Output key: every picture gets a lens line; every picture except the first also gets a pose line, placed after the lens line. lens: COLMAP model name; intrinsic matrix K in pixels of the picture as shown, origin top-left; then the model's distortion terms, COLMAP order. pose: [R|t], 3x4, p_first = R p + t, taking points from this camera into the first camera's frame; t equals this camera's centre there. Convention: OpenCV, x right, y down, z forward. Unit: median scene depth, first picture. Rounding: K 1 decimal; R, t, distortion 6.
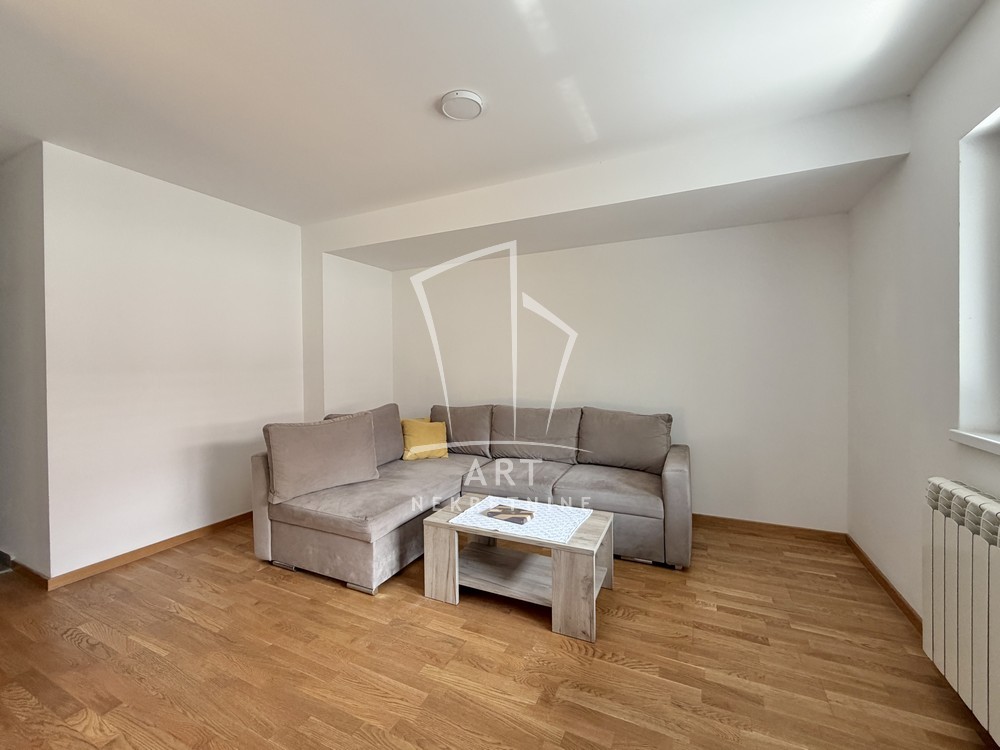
lens RADIAL K [[413.7, 0, 494.1], [0, 413.7, 365.7], [0, 0, 1]] dist [0.000213, -0.000082]
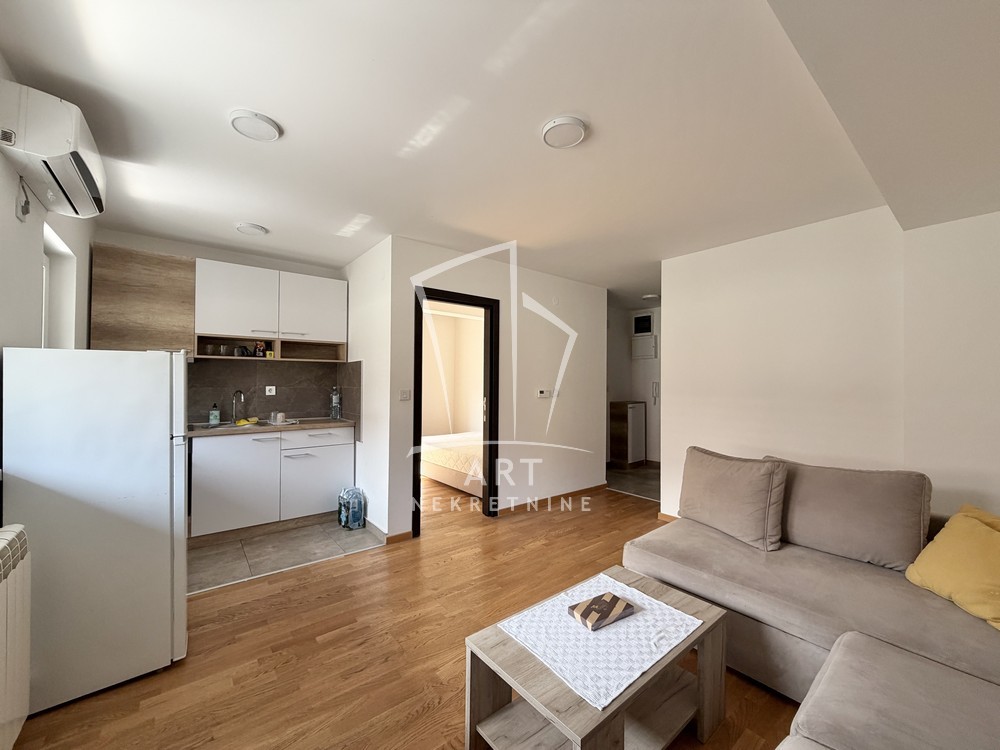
lens RADIAL K [[397.2, 0, 497.7], [0, 397.2, 375.6], [0, 0, 1]] dist [-0.000616, -0.000073]
pose [[-0.423847, -0.005410, -0.905718, 0.765886], [-0.015189, 0.999884, 0.001135, -0.048719], [0.905607, 0.014238, -0.423880, 1.156967]]
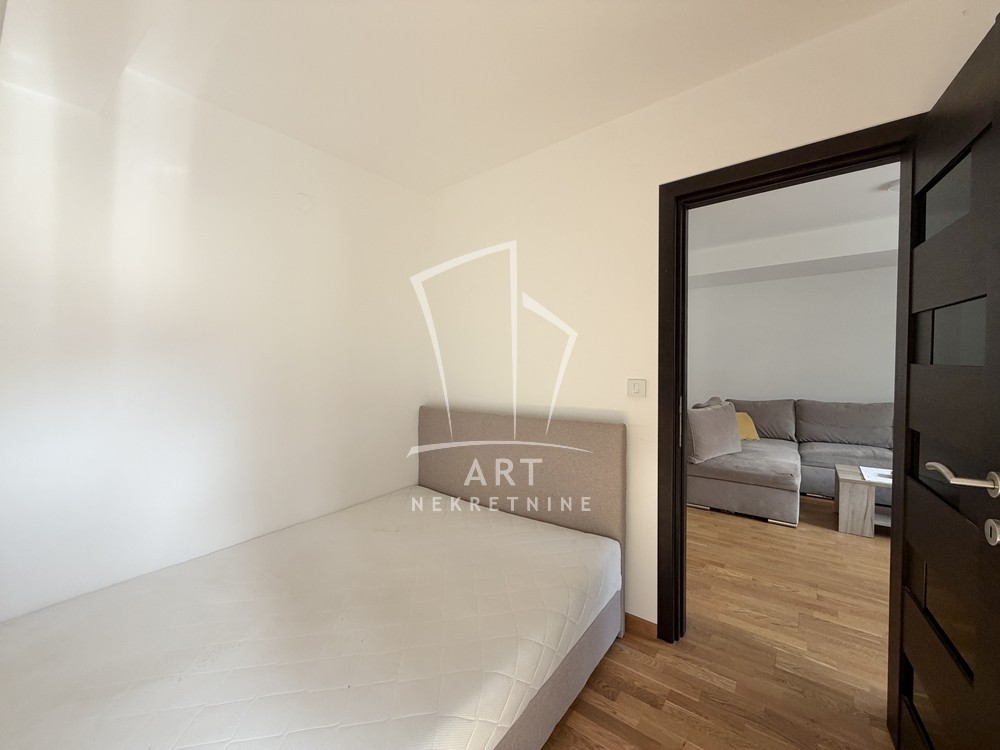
lens RADIAL K [[397.2, 0, 497.7], [0, 397.2, 375.6], [0, 0, 1]] dist [-0.000616, -0.000073]
pose [[0.980007, 0.006697, -0.198848, -1.073125], [-0.001585, 0.999664, 0.025855, -0.008500], [0.198955, -0.025023, 0.979689, -0.562518]]
